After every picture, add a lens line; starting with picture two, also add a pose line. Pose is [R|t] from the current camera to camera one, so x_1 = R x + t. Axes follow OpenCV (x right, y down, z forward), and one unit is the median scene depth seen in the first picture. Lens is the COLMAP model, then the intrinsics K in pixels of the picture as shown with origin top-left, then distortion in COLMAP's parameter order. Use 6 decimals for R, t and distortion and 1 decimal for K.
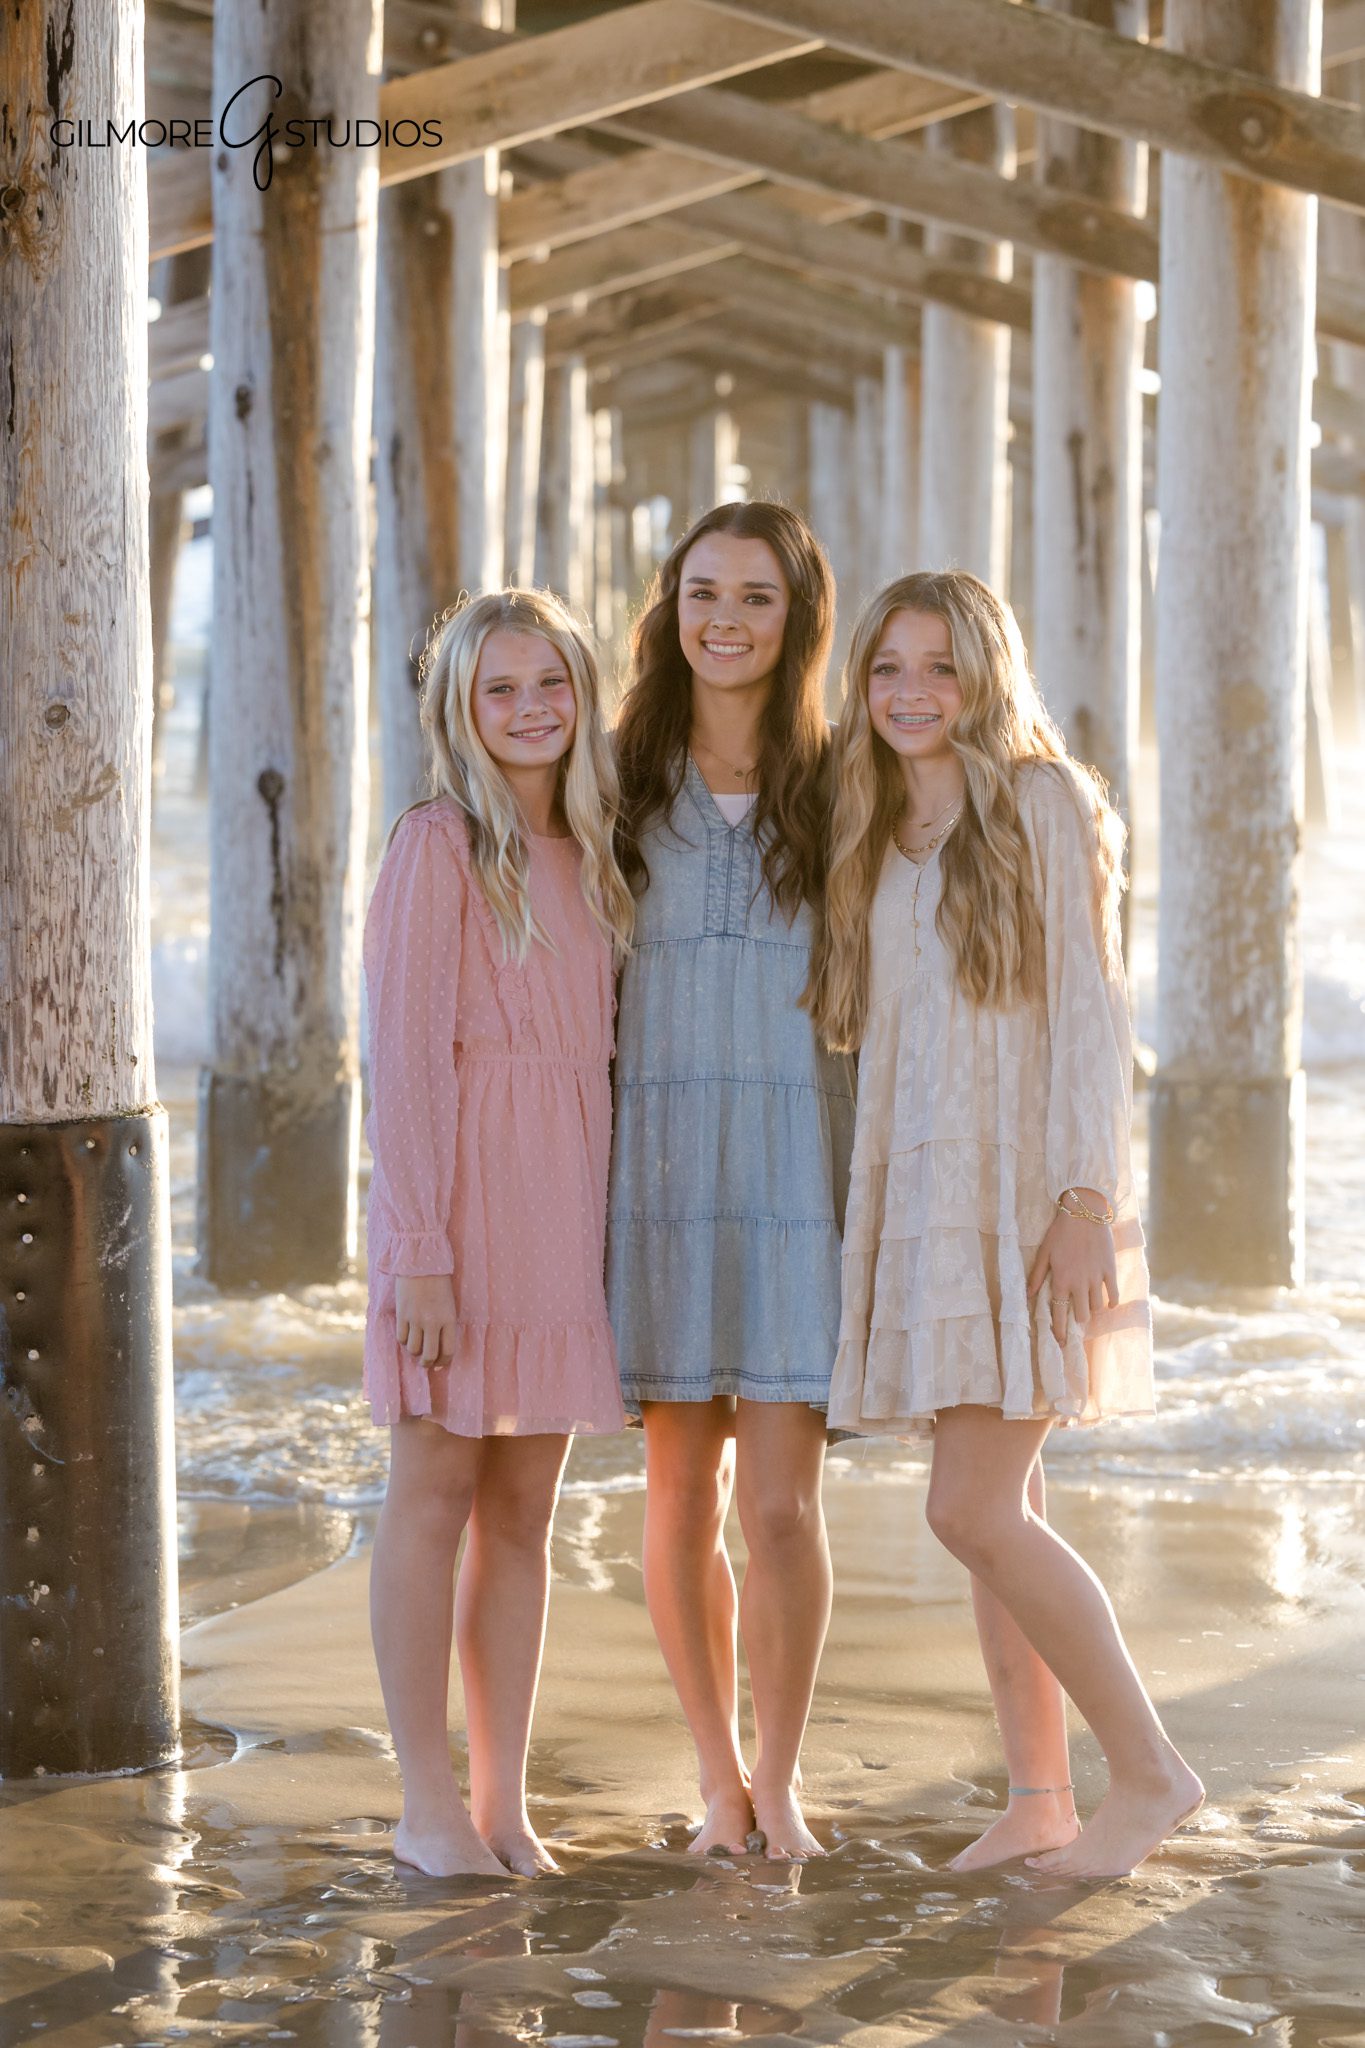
lens RADIAL K [[5419.8, 0, 587.6], [0, 5419.8, 1029.6], [0, 0, 1]] dist [0.017678, 0.014686]
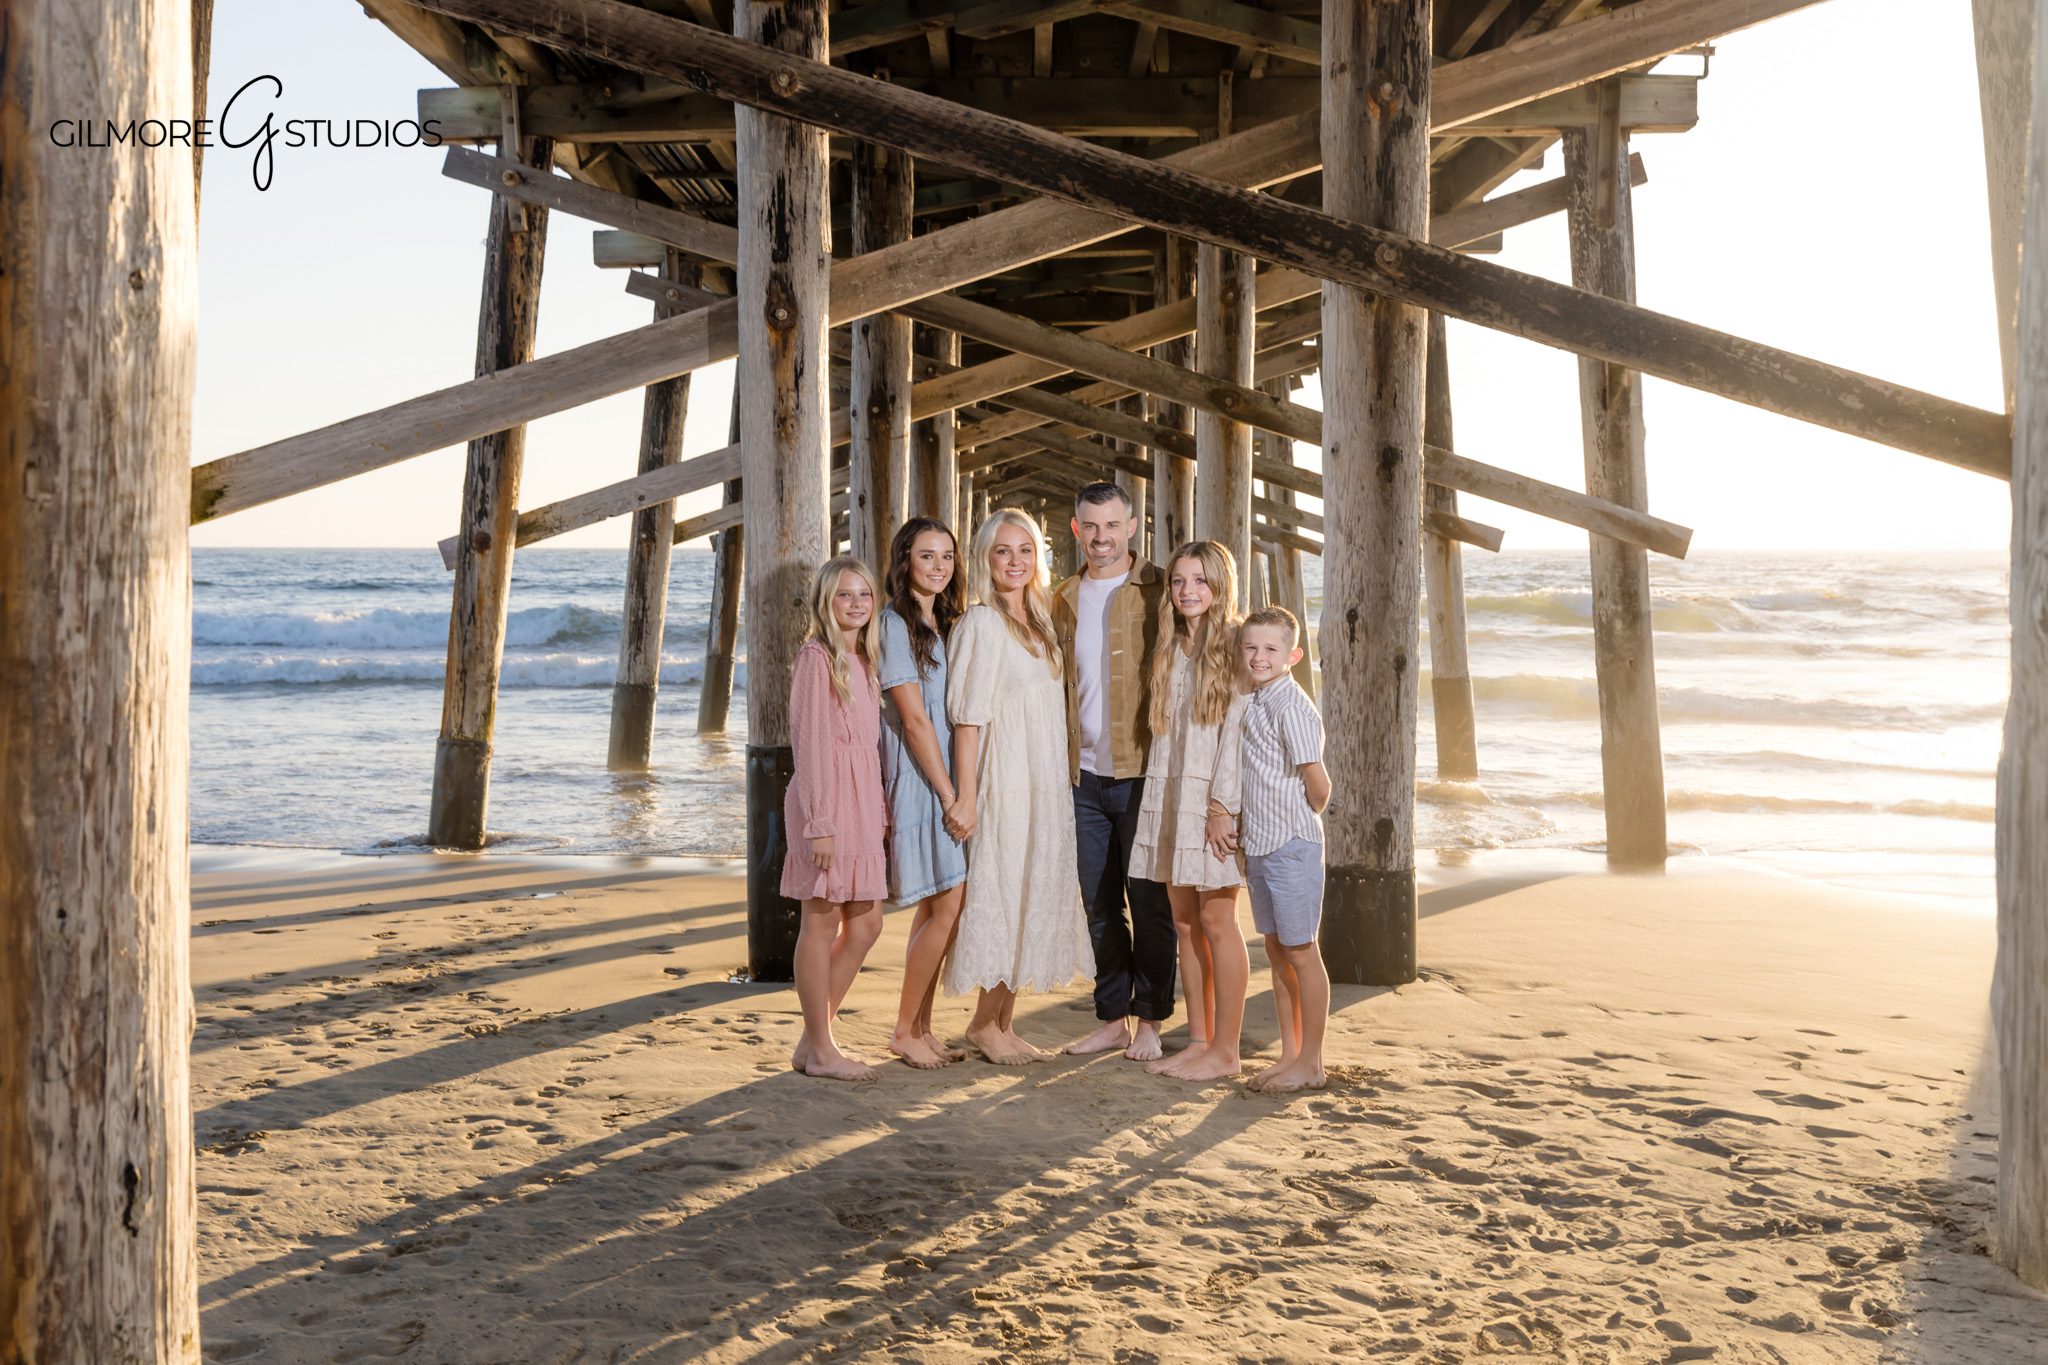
lens RADIAL K [[2078.5, 0, 1034.5], [0, 2078.5, 706.7], [0, 0, 1]] dist [0.019498, 0.015475]
pose [[0.999791, -0.002735, 0.020265, 0.001773], [0.003178, 0.999756, -0.021881, 0.010092], [-0.020201, 0.021941, 0.999555, -0.042901]]
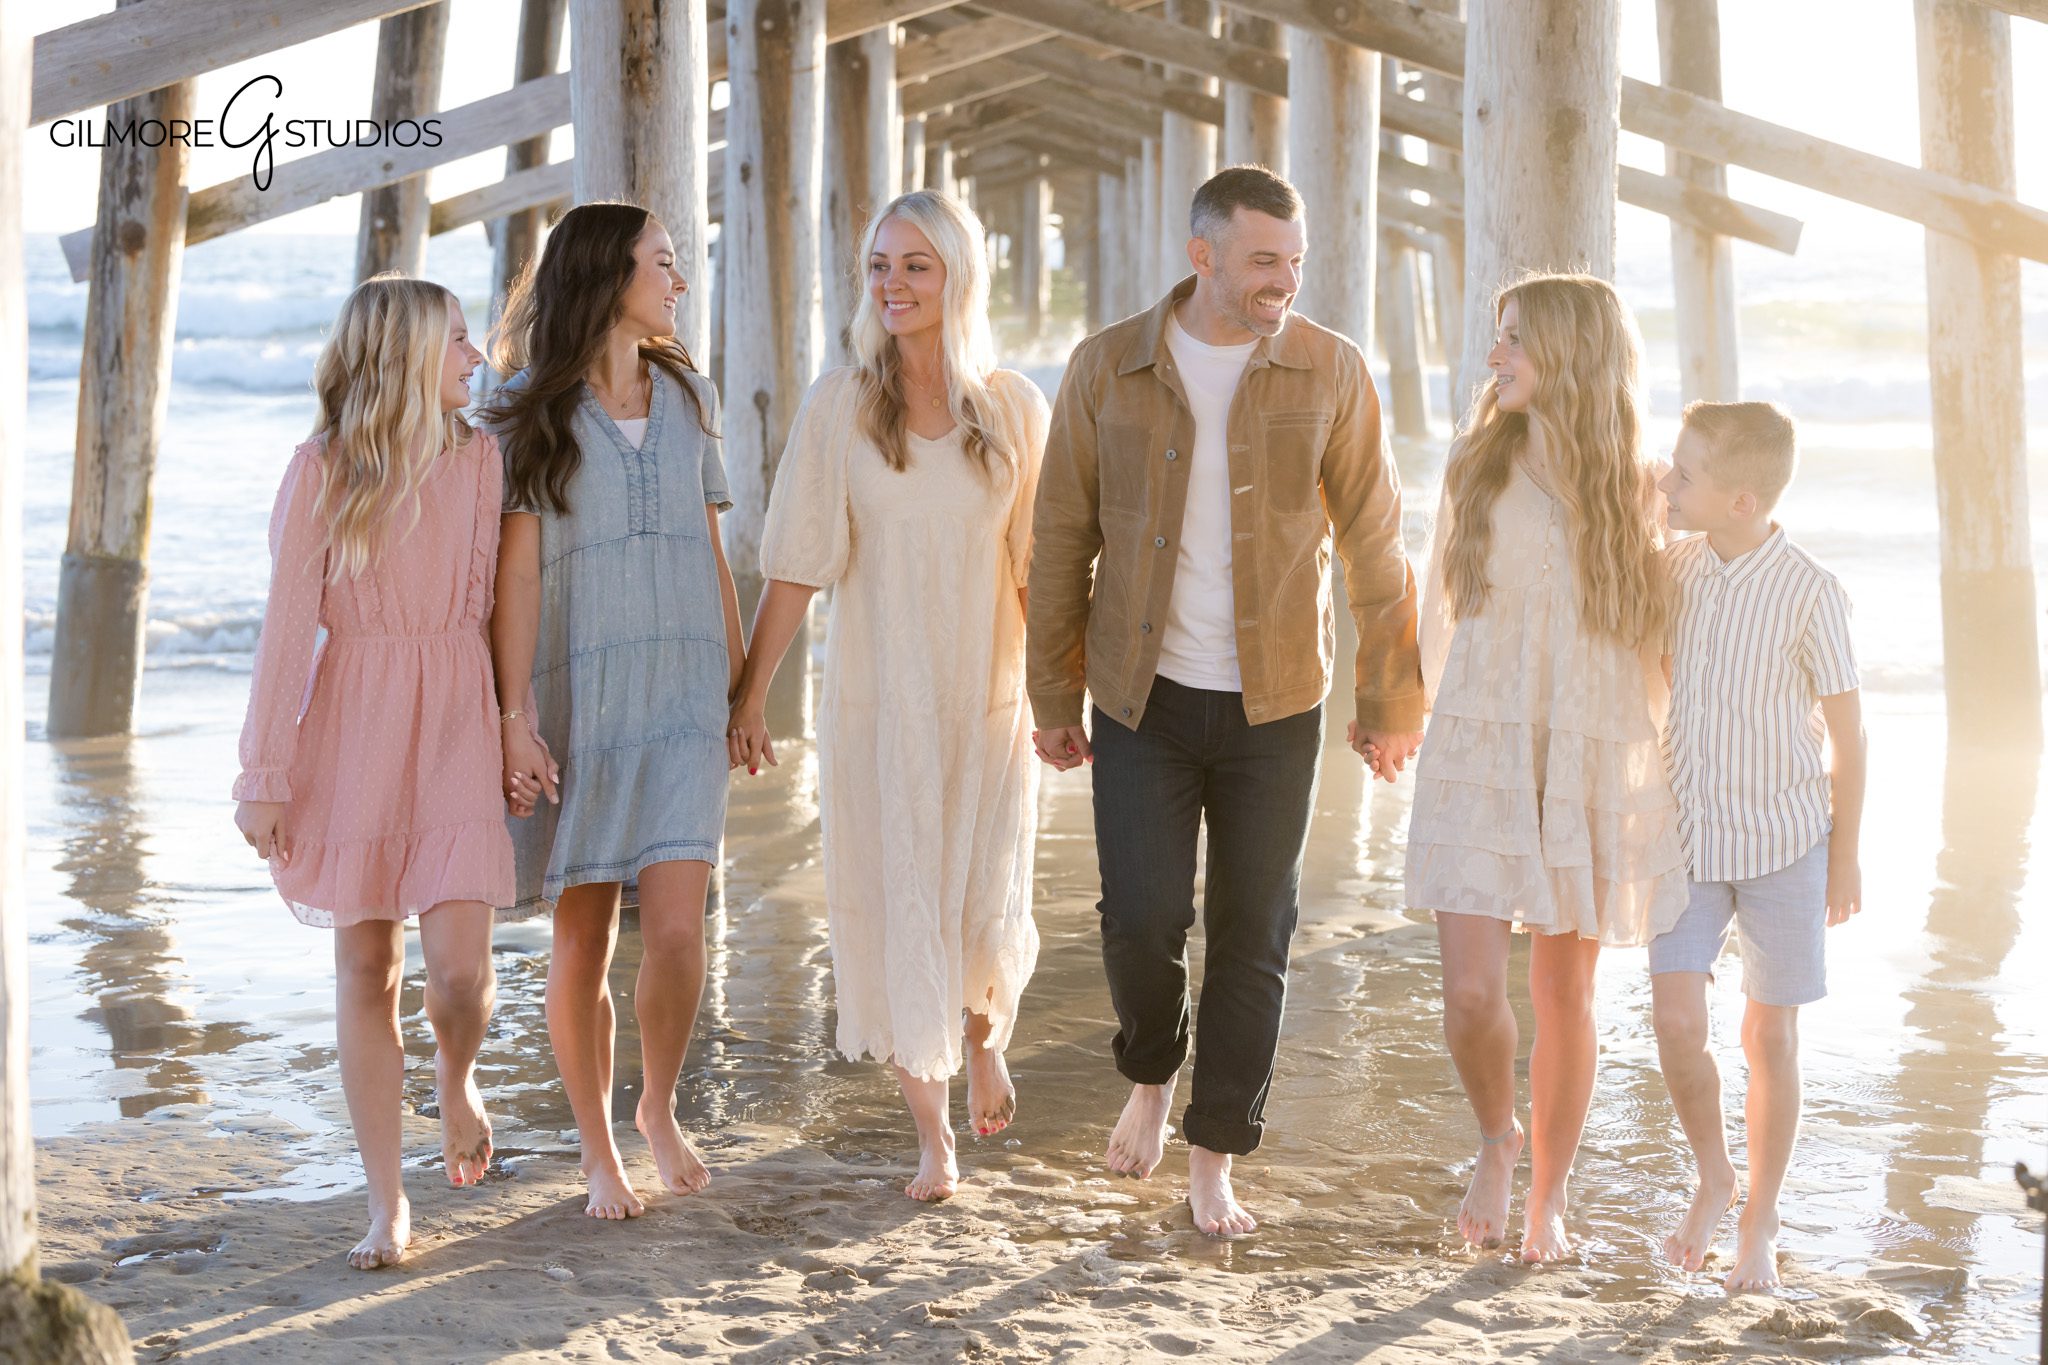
lens RADIAL K [[3634.8, 0, 1024.0], [0, 3634.8, 682.5], [0, 0, 1]] dist [-0.036292, 0.221706]
pose [[0.999826, 0.000456, 0.018675, 0.001876], [-0.000917, 0.999694, 0.024707, 0.013263], [-0.018658, -0.024720, 0.999520, -0.119916]]
